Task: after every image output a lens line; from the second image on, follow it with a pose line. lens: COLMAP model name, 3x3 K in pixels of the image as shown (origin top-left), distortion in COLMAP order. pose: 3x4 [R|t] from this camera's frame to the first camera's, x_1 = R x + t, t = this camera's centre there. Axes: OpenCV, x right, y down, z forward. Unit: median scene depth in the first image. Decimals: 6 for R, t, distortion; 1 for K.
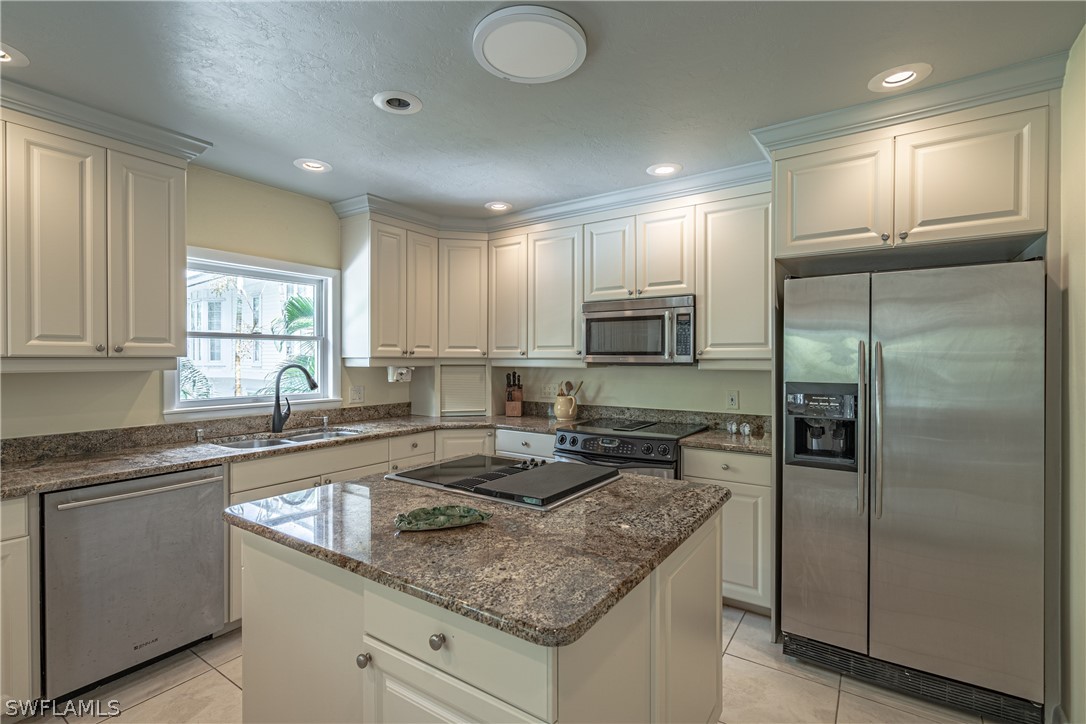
lens RADIAL K [[502.1, 0, 538.9], [0, 502.1, 362.4], [0, 0, 1]] dist [0.003646, 0.000508]
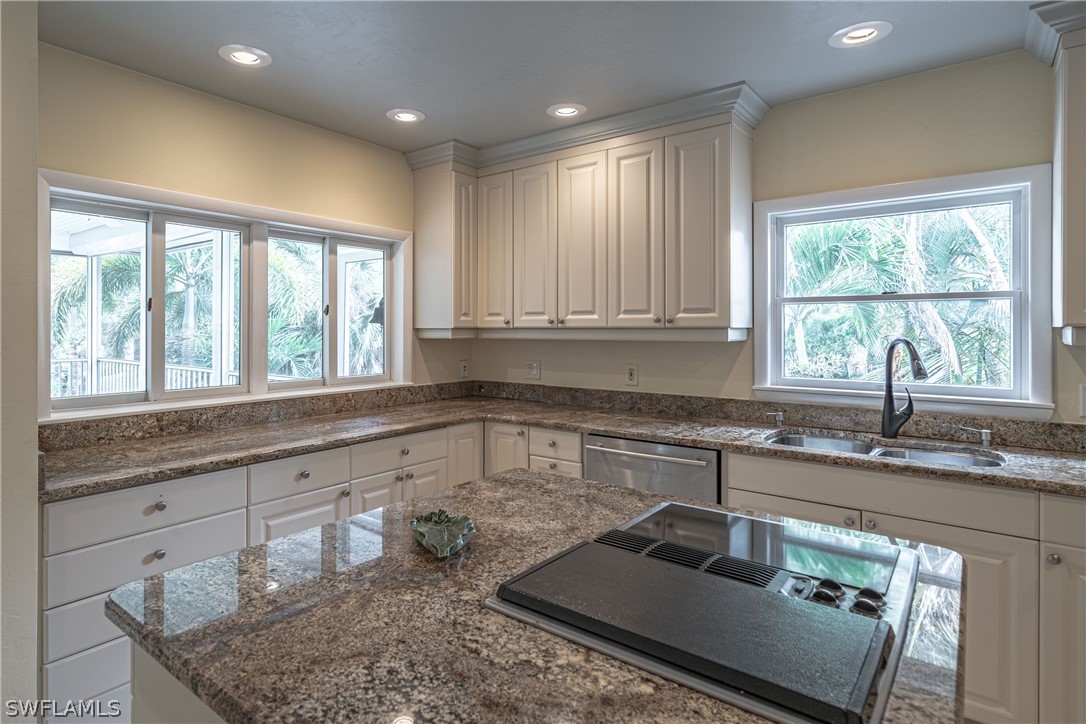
lens RADIAL K [[596.8, 0, 487.7], [0, 596.8, 325.5], [0, 0, 1]] dist [0.004349, -0.000402]
pose [[-0.098642, -0.005595, -0.995107, 0.484399], [-0.007312, 0.999961, -0.004898, -0.006573], [0.995096, 0.006793, -0.098679, 0.767540]]
